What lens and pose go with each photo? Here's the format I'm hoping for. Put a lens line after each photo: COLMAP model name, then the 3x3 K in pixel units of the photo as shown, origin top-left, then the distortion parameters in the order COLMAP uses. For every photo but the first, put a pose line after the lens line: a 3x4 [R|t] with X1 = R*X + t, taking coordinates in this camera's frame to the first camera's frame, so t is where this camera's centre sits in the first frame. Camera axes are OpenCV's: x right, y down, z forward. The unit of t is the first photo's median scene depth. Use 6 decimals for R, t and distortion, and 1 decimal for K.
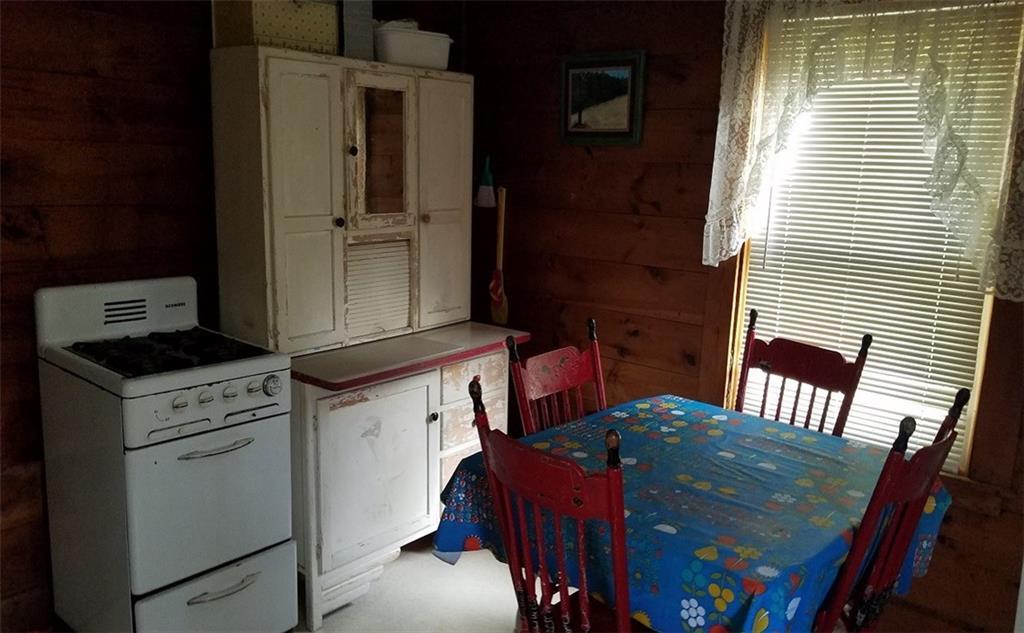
lens RADIAL K [[822.3, 0, 512.3], [0, 822.3, 291.4], [0, 0, 1]] dist [0.054317, -0.007002]
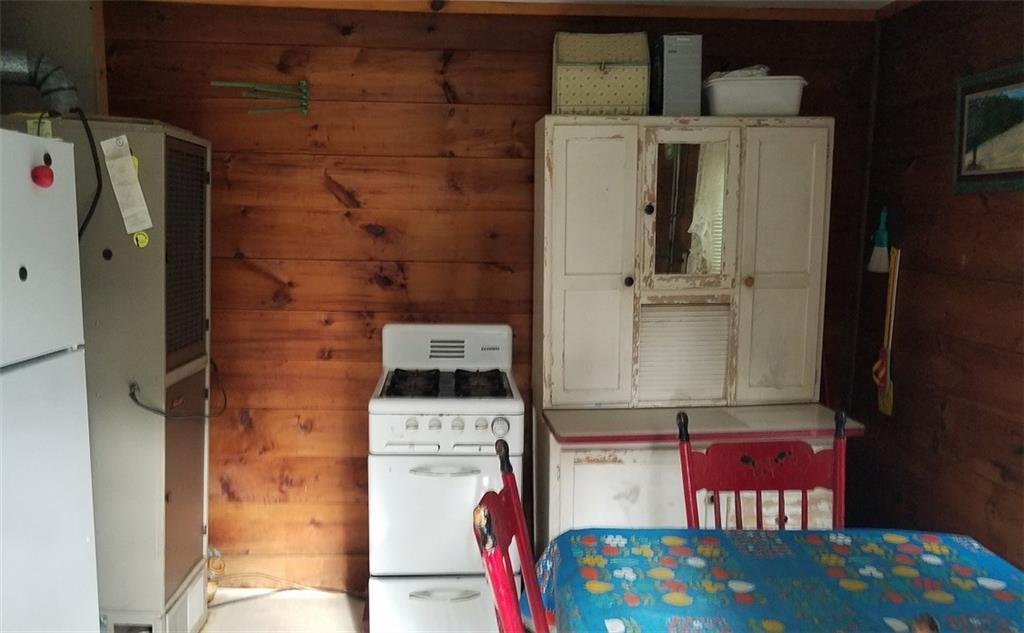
lens RADIAL K [[811.6, 0, 510.7], [0, 811.6, 335.5], [0, 0, 1]] dist [0.008011, -0.012927]
pose [[0.695285, 0.077169, -0.714579, 0.387953], [-0.097565, 0.995150, 0.012538, -0.016612], [0.712081, 0.061000, 0.699442, 0.211949]]
